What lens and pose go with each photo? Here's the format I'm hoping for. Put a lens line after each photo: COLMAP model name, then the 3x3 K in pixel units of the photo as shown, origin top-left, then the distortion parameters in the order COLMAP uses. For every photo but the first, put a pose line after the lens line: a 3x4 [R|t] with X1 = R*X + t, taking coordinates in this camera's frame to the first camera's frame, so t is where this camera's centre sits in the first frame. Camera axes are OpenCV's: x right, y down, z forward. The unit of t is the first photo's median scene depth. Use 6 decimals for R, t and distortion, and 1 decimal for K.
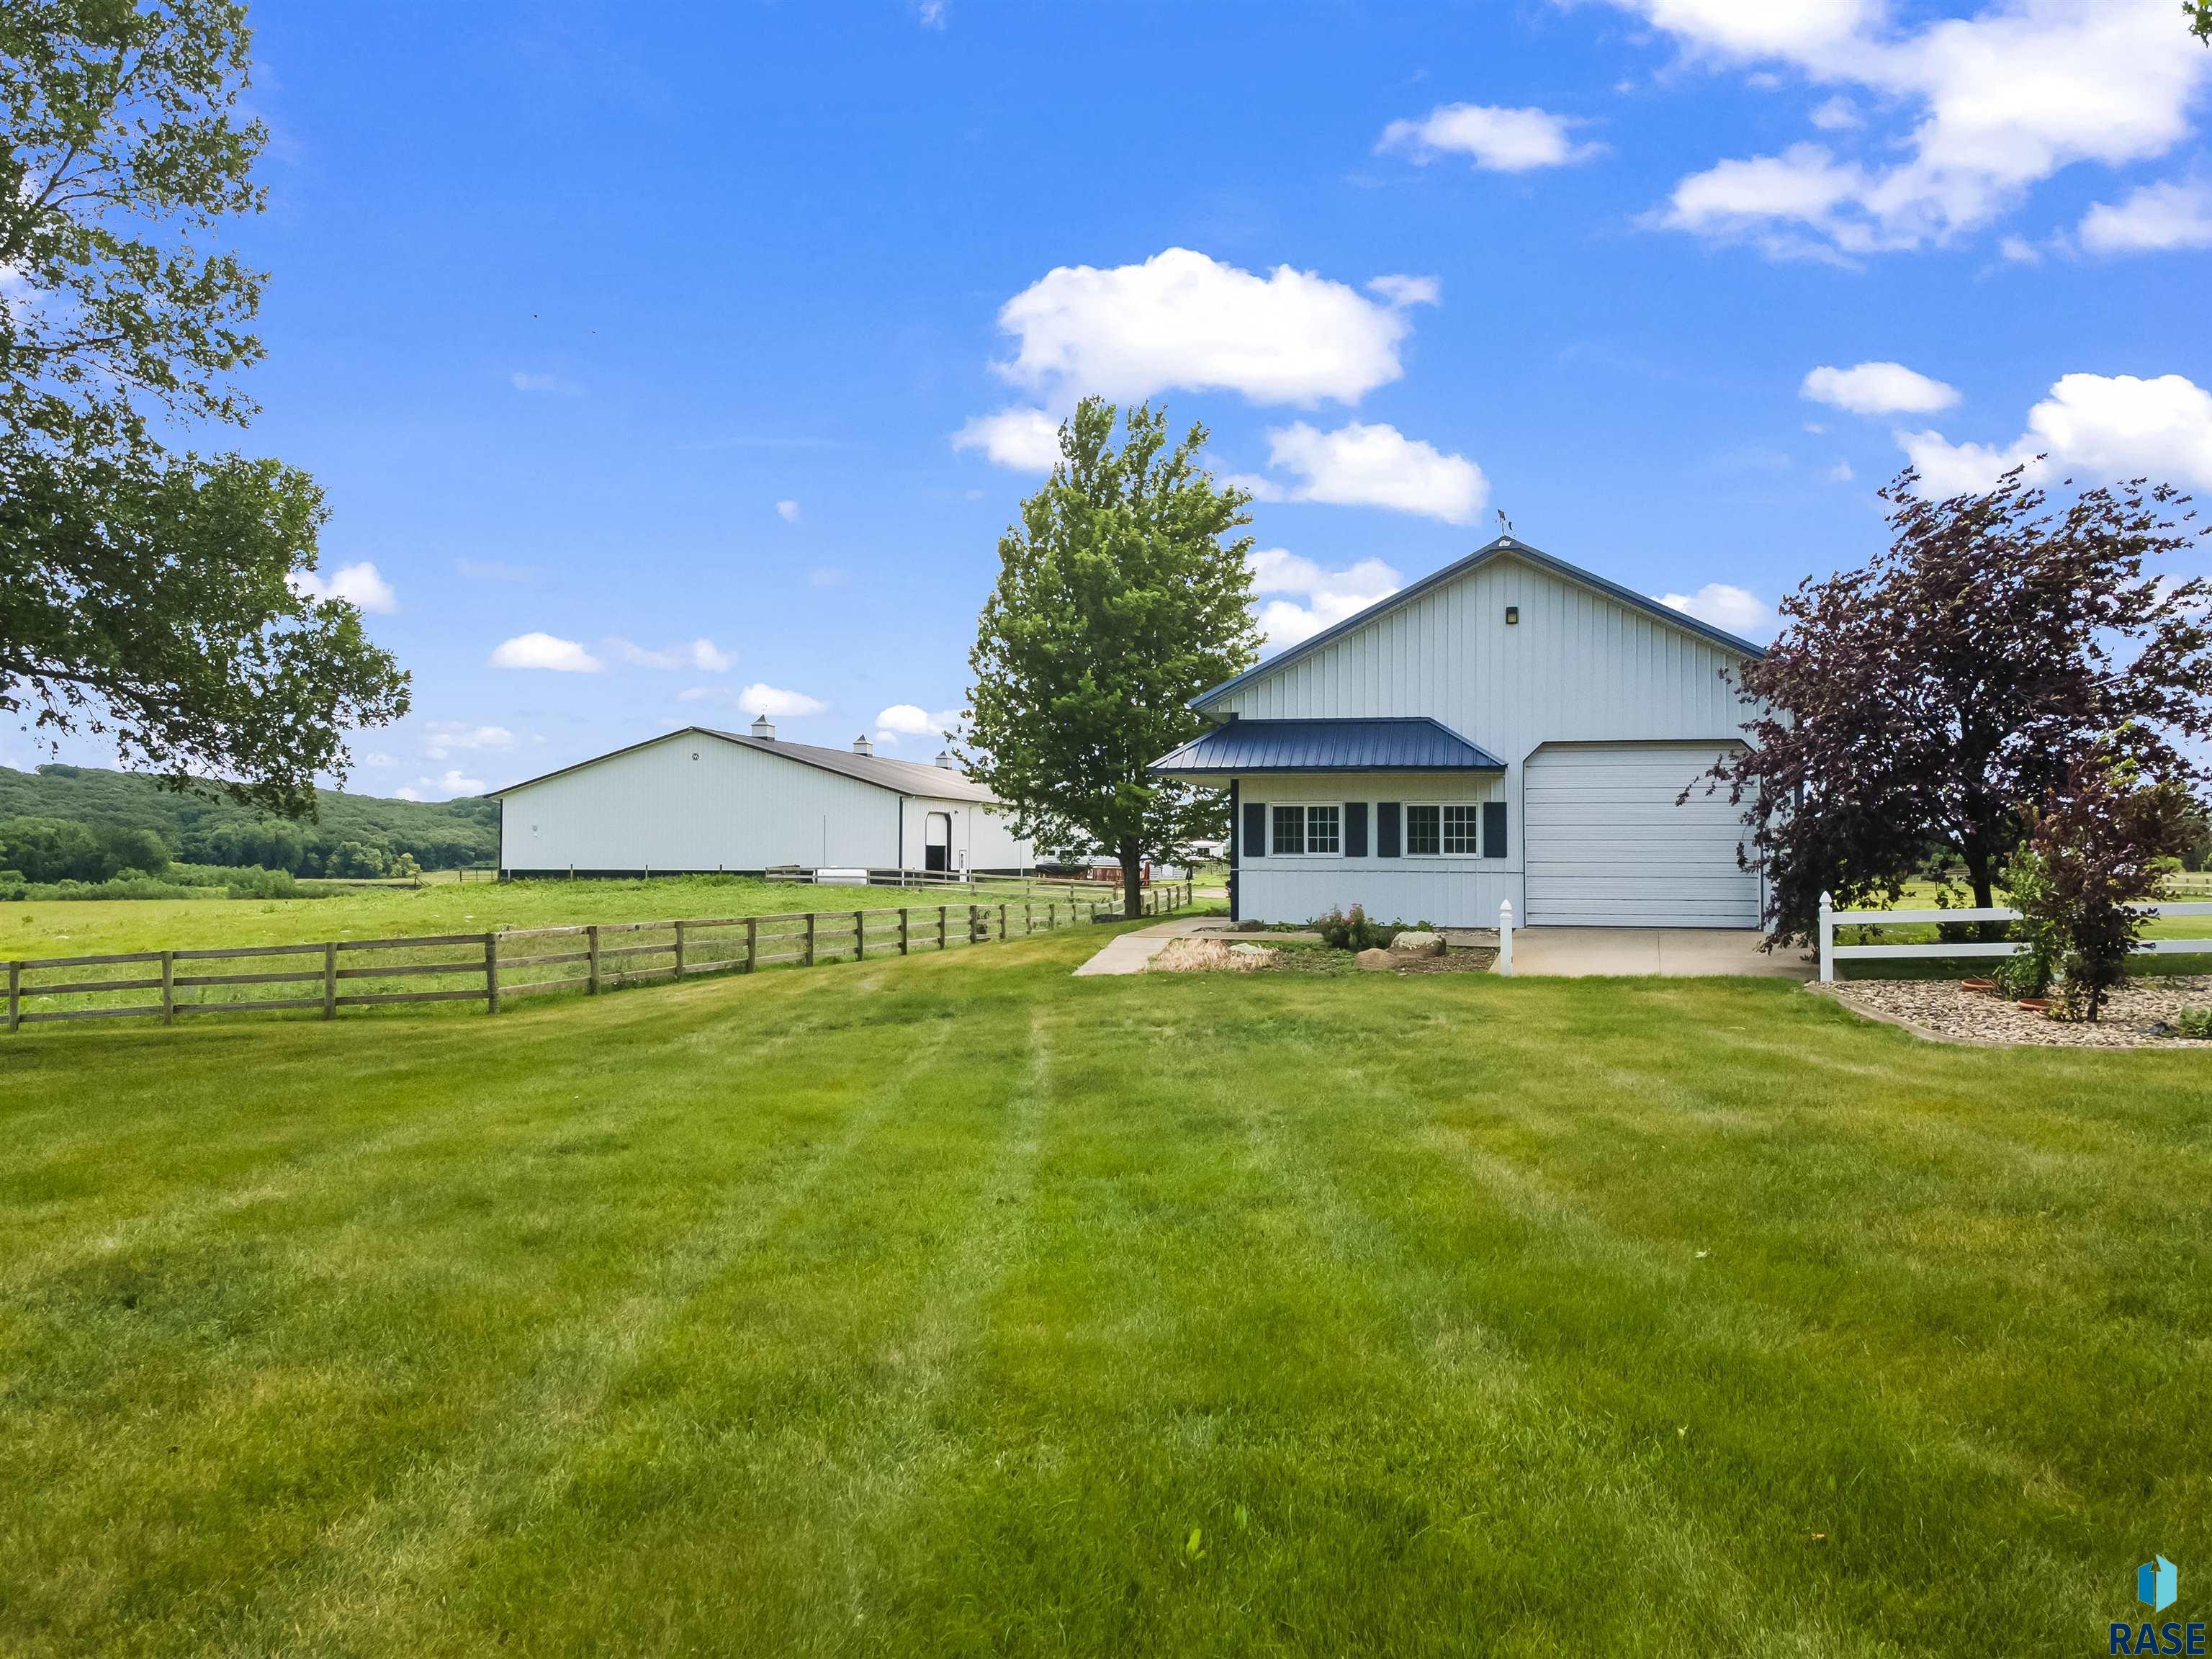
lens RADIAL K [[1535.6, 0, 1107.9], [0, 1535.6, 832.7], [0, 0, 1]] dist [0.013145, 0.001559]
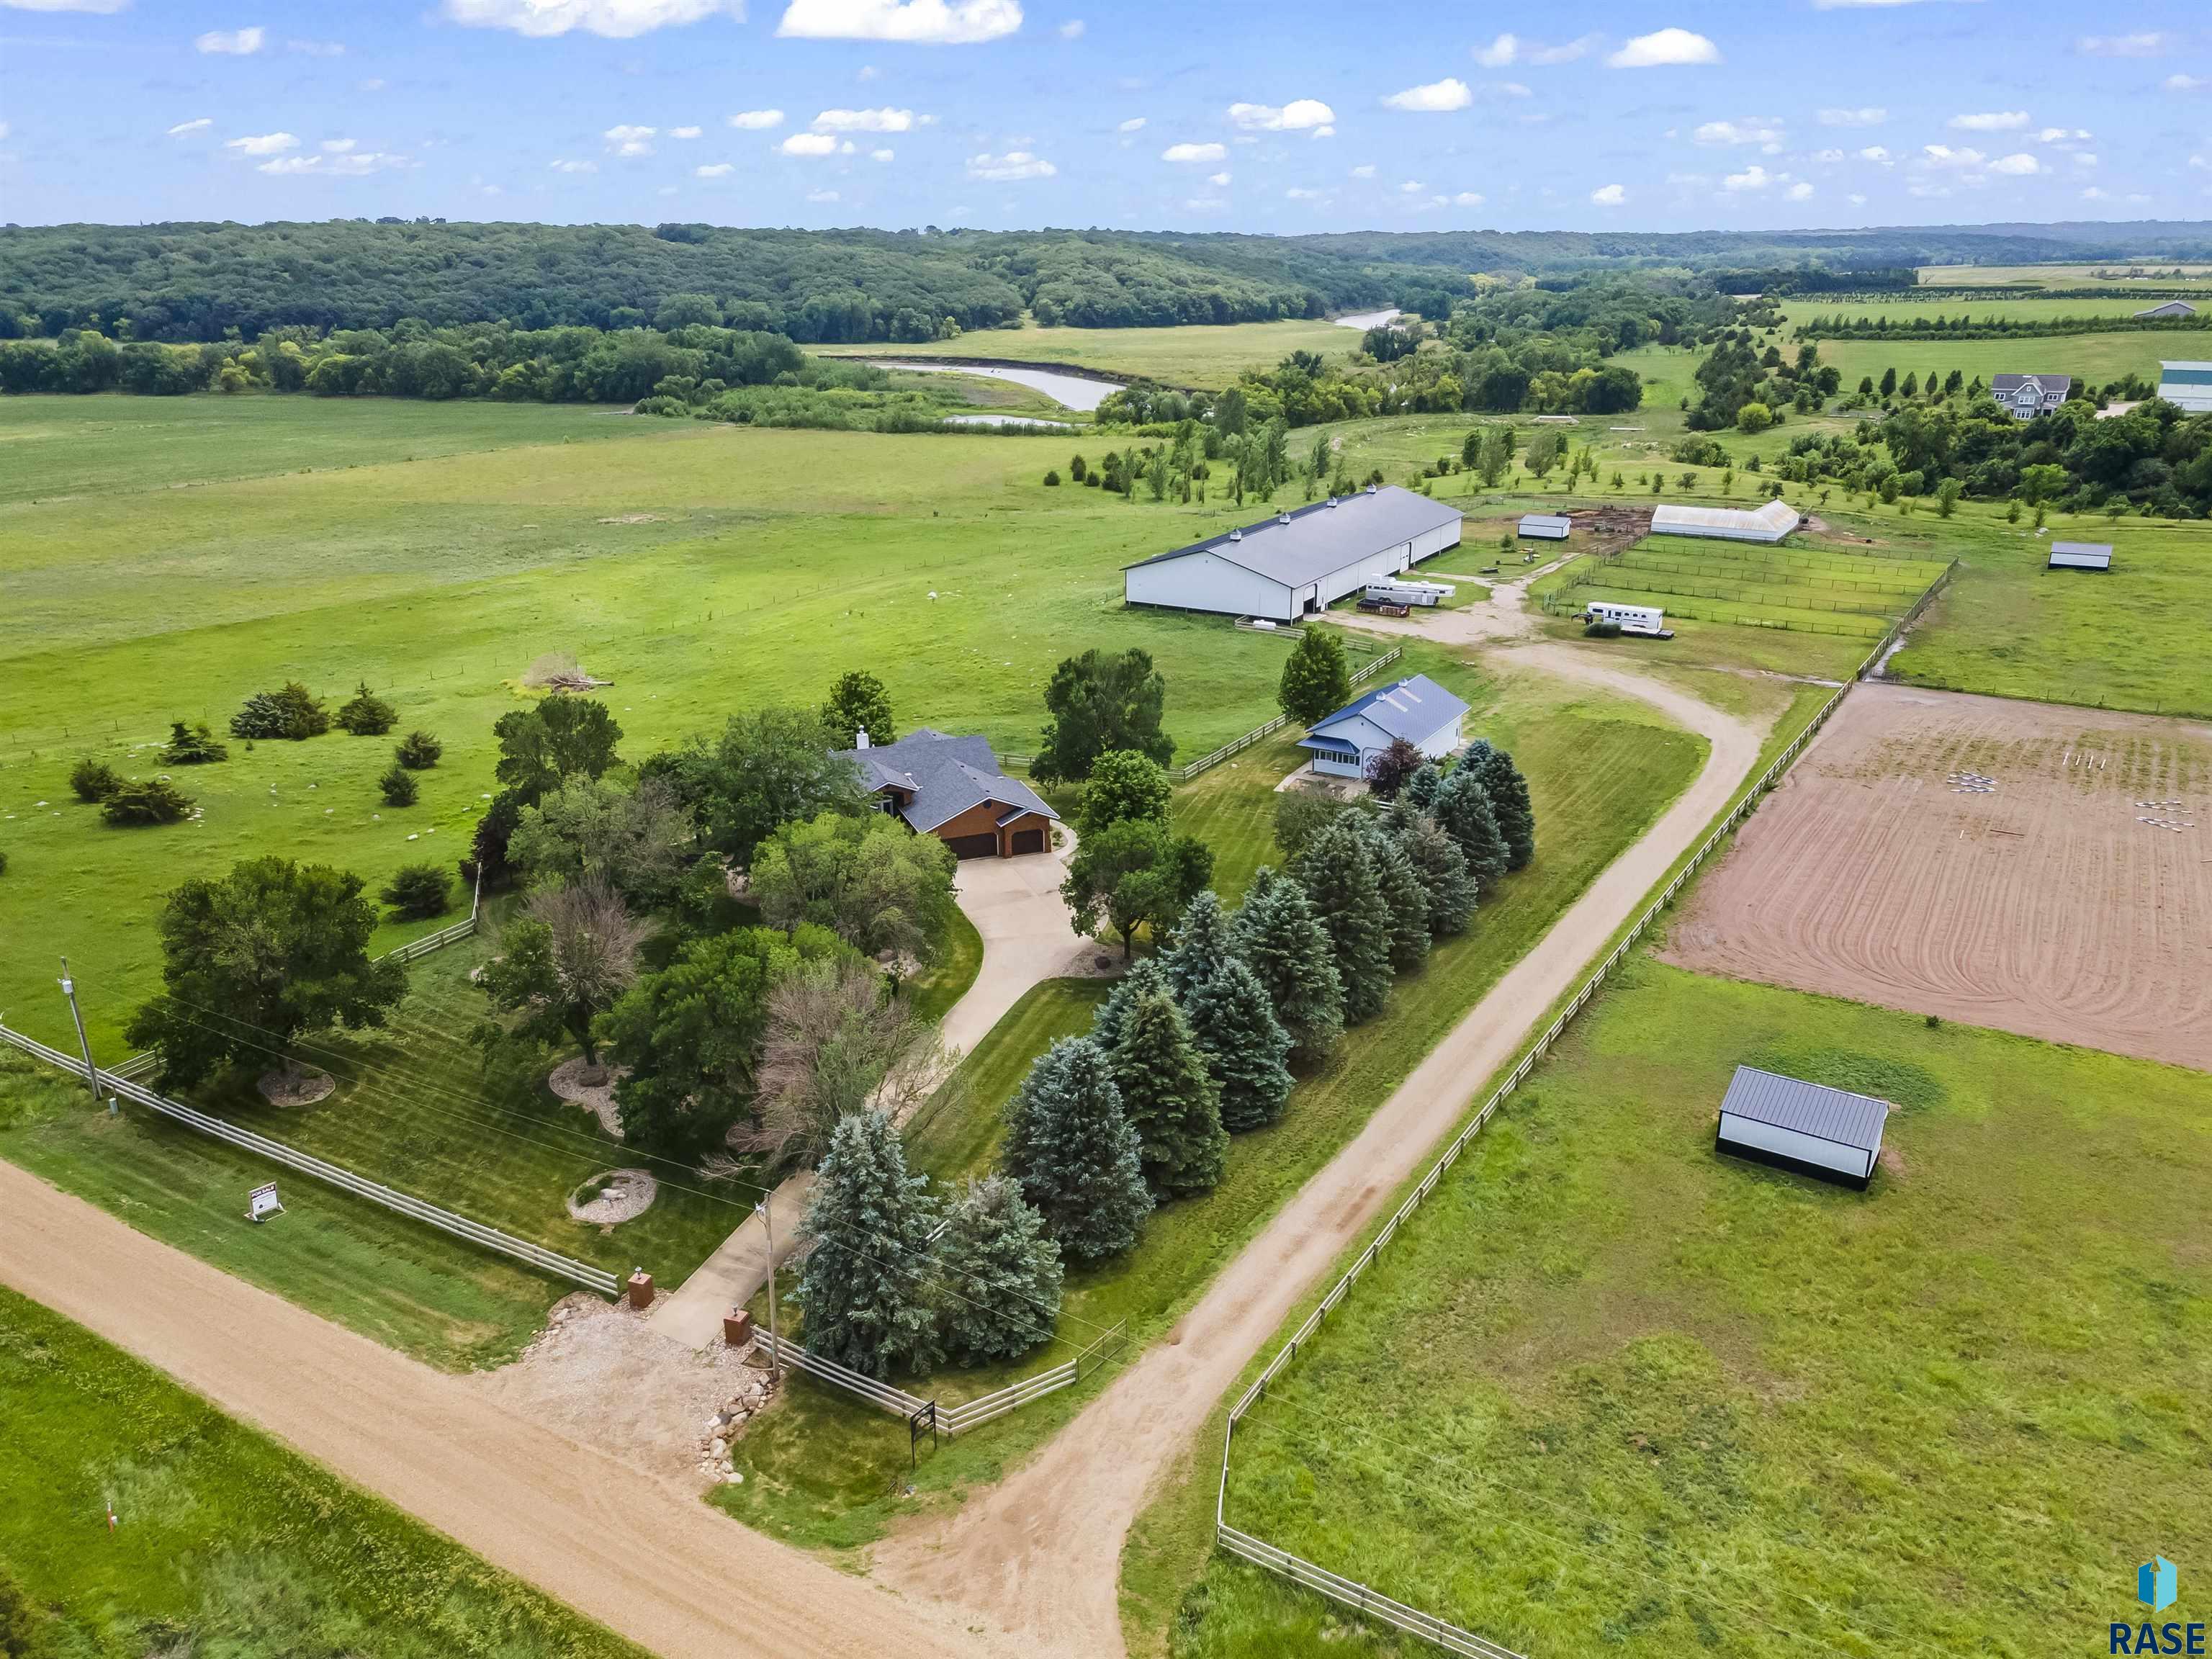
lens RADIAL K [[1535.6, 0, 1104.8], [0, 1535.6, 829.0], [0, 0, 1]] dist [0.013145, 0.001559]
pose [[0.952687, 0.103606, -0.285751, 0.032162], [0.009661, 0.929318, 0.369155, -0.057449], [0.303800, -0.354450, 0.884348, -0.140632]]
